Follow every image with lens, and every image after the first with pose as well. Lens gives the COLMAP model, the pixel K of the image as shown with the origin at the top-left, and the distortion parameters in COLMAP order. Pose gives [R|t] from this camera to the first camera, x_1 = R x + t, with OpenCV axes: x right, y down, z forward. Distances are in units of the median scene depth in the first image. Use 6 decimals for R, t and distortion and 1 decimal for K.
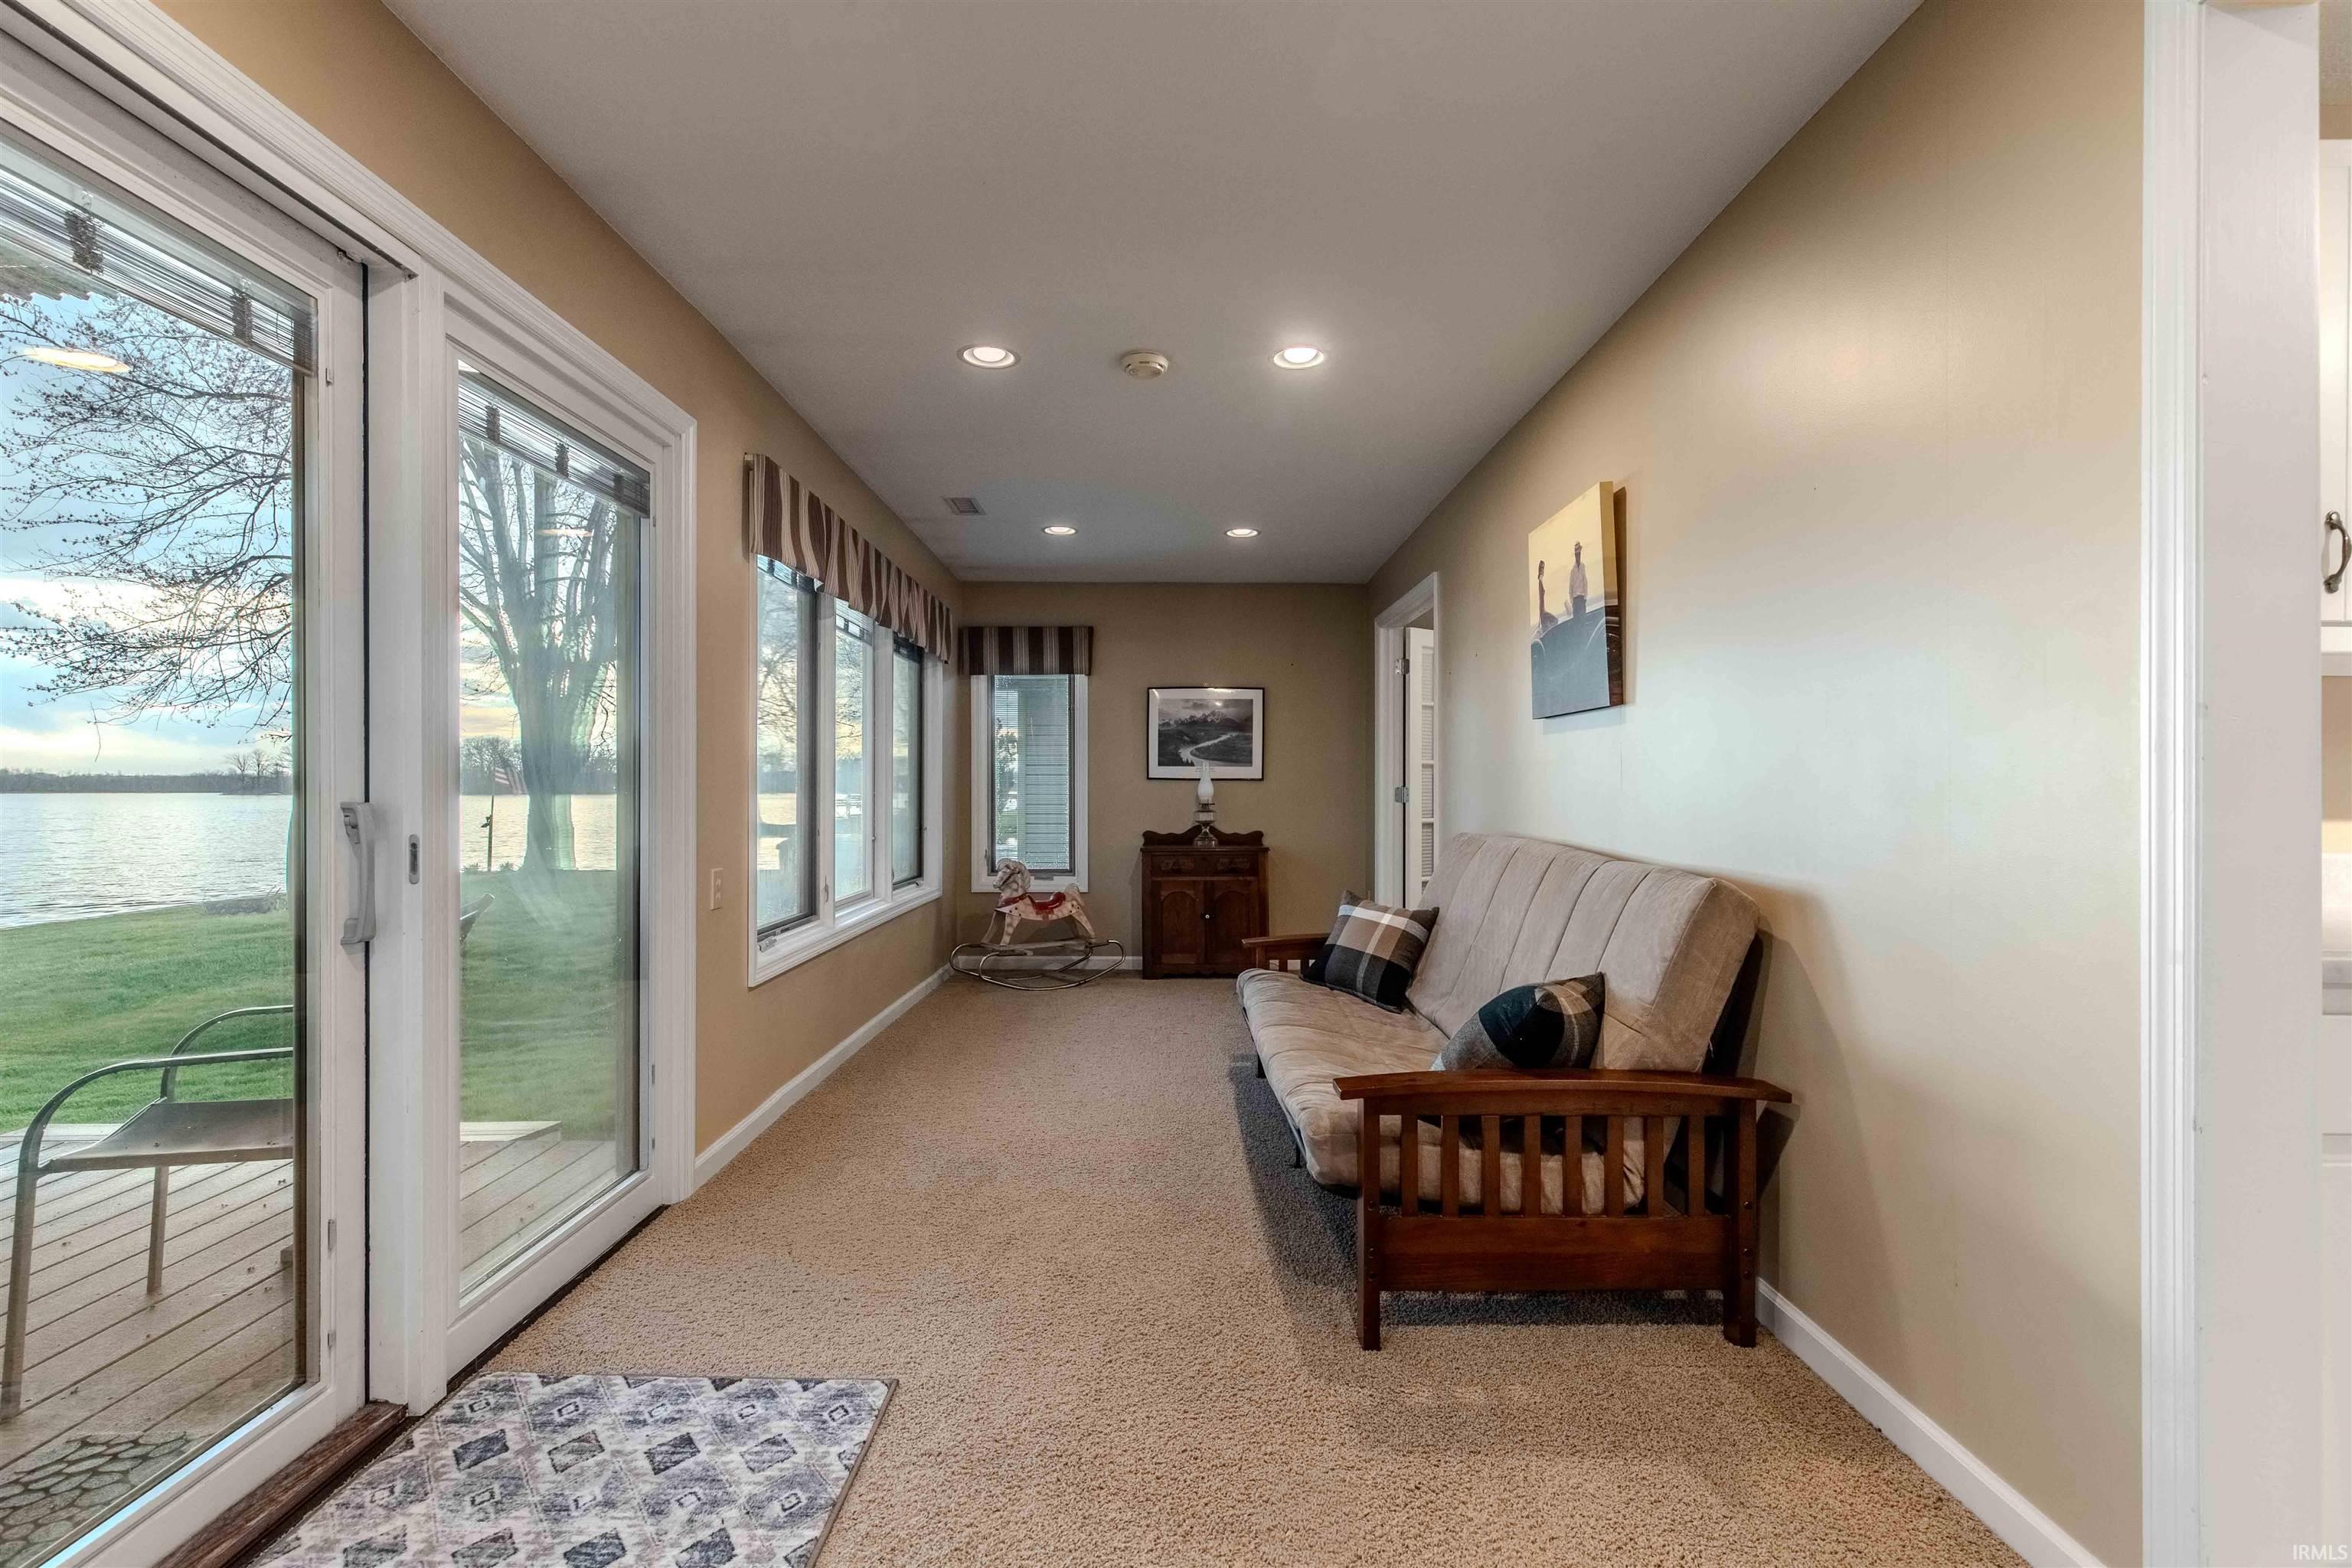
lens RADIAL K [[1069.0, 0, 1161.6], [0, 1069.0, 778.4], [0, 0, 1]] dist [0.011870, 0.000113]
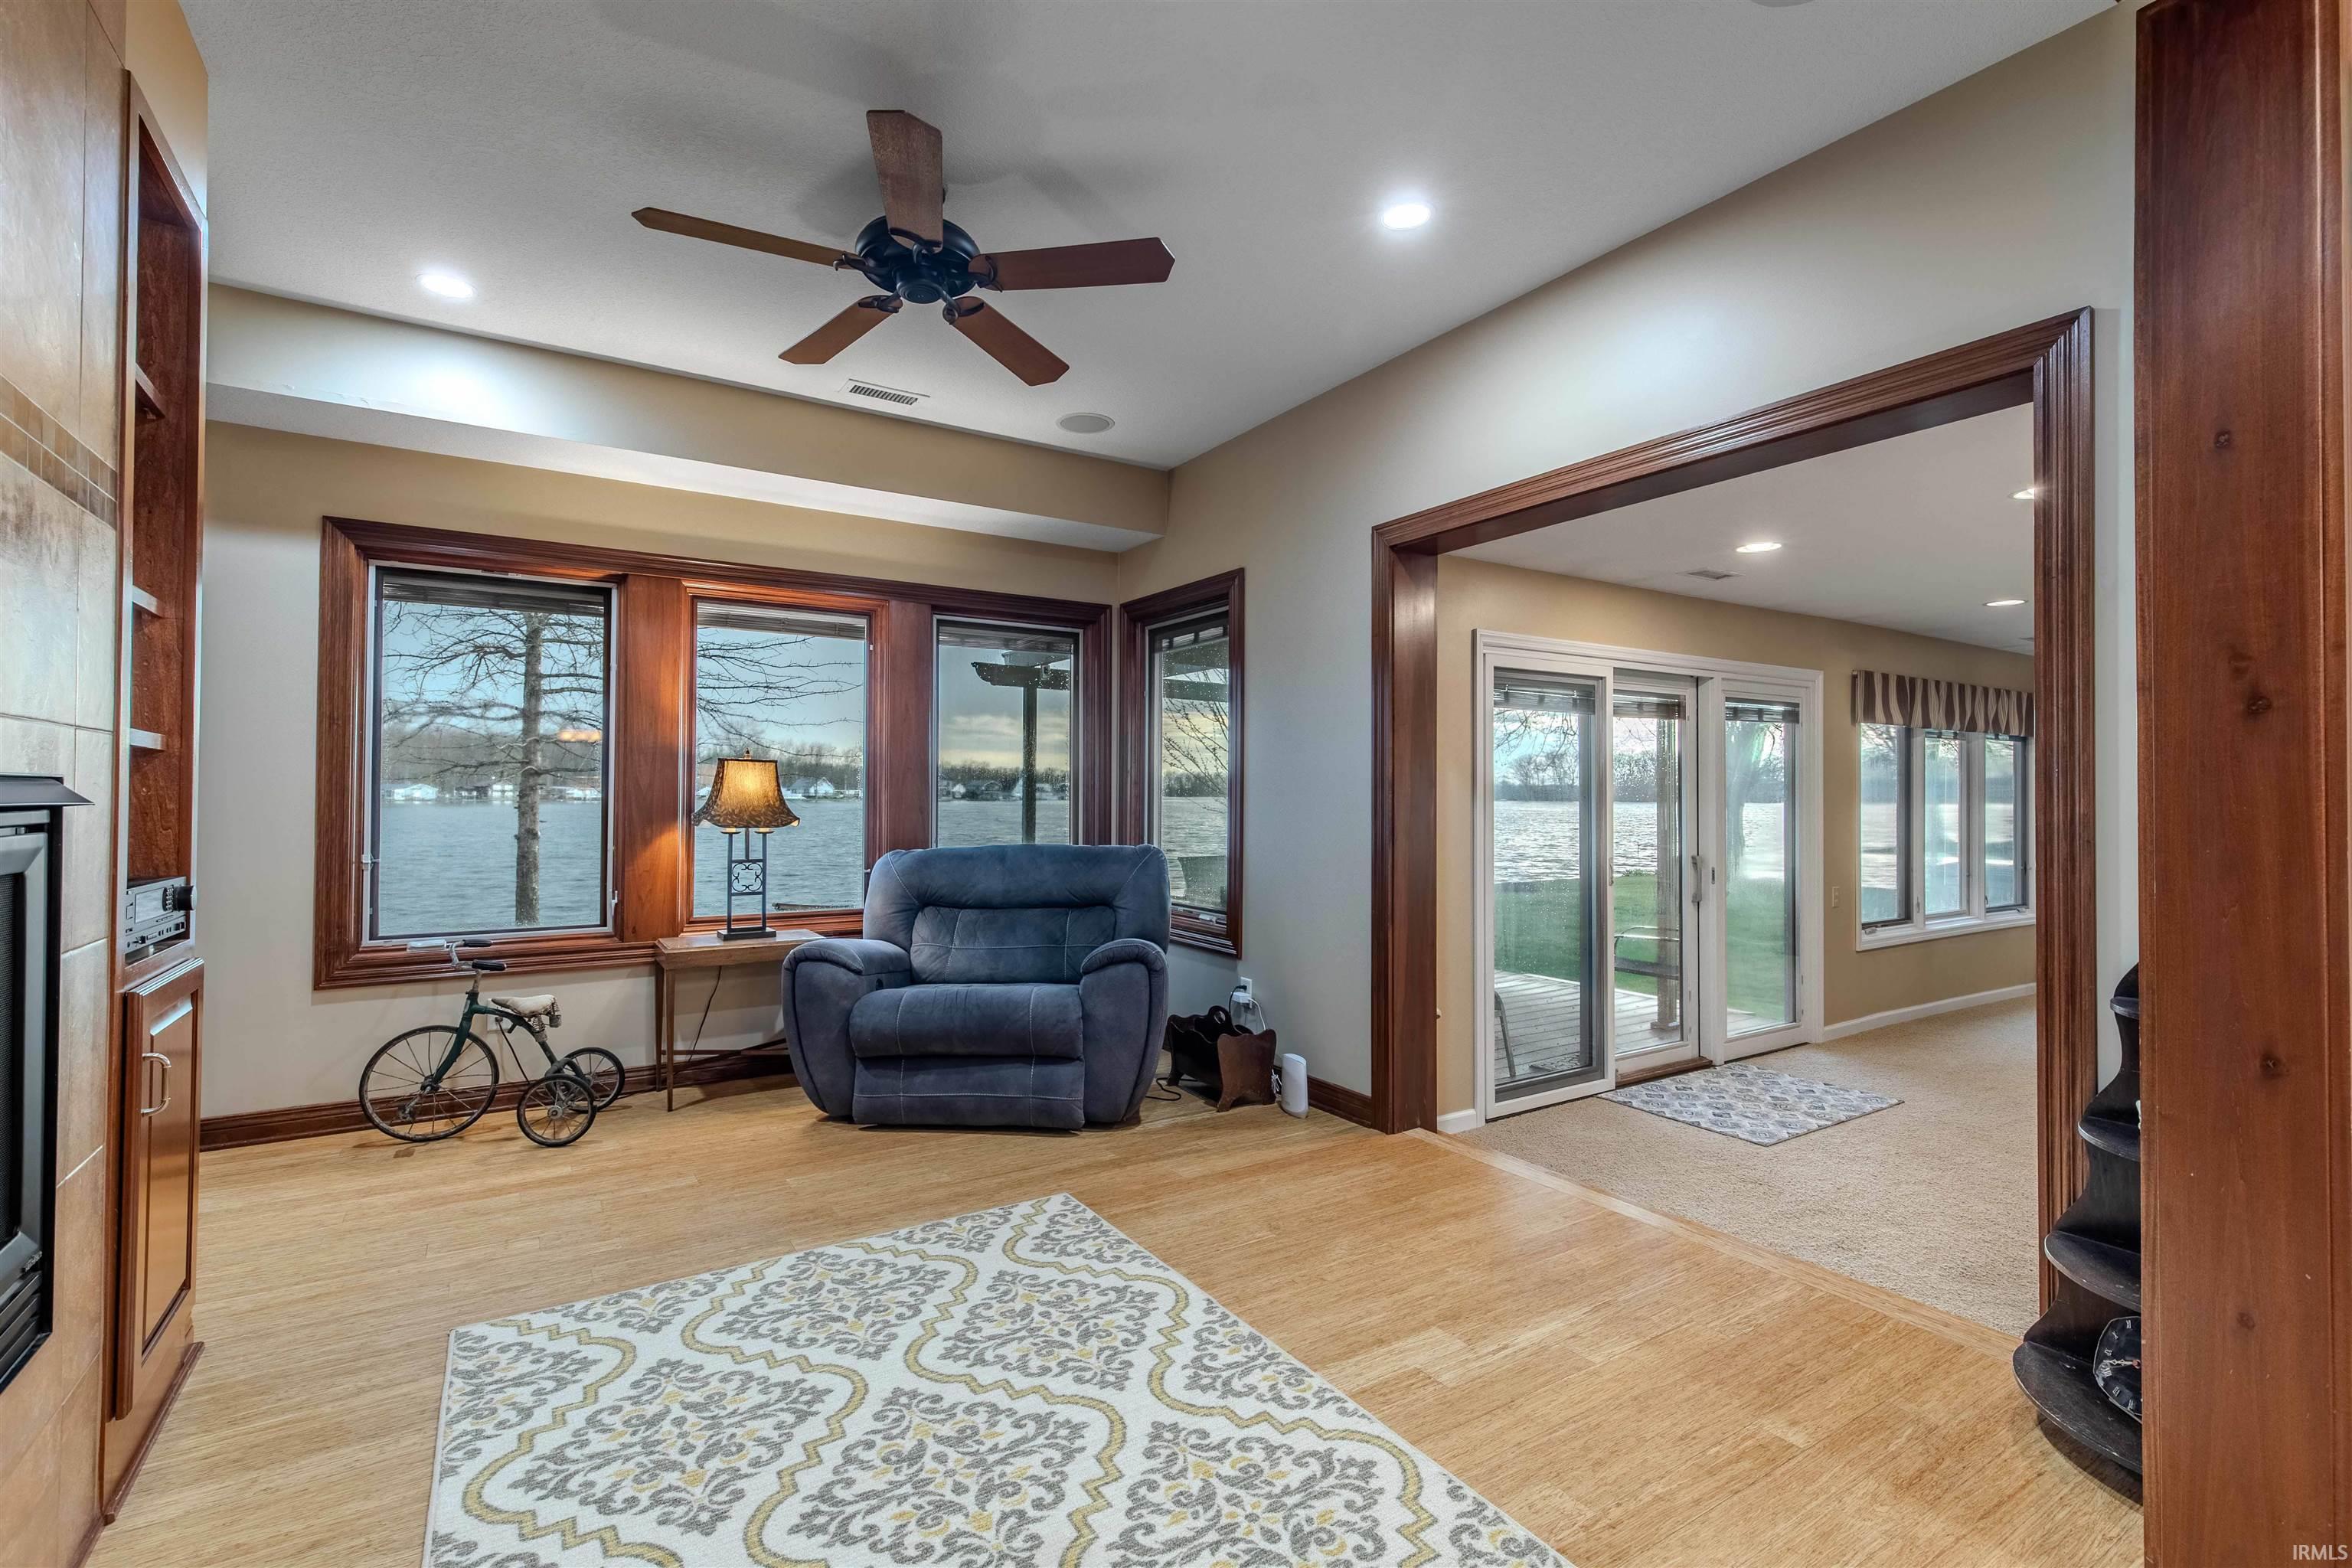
lens RADIAL K [[1069.0, 0, 1158.3], [0, 1069.0, 778.8], [0, 0, 1]] dist [0.011870, 0.000113]
pose [[0.541011, -0.007907, -0.840978, 0.541486], [0.001900, 0.999965, -0.008180, -0.095764], [0.841014, 0.002827, 0.541007, -1.056703]]
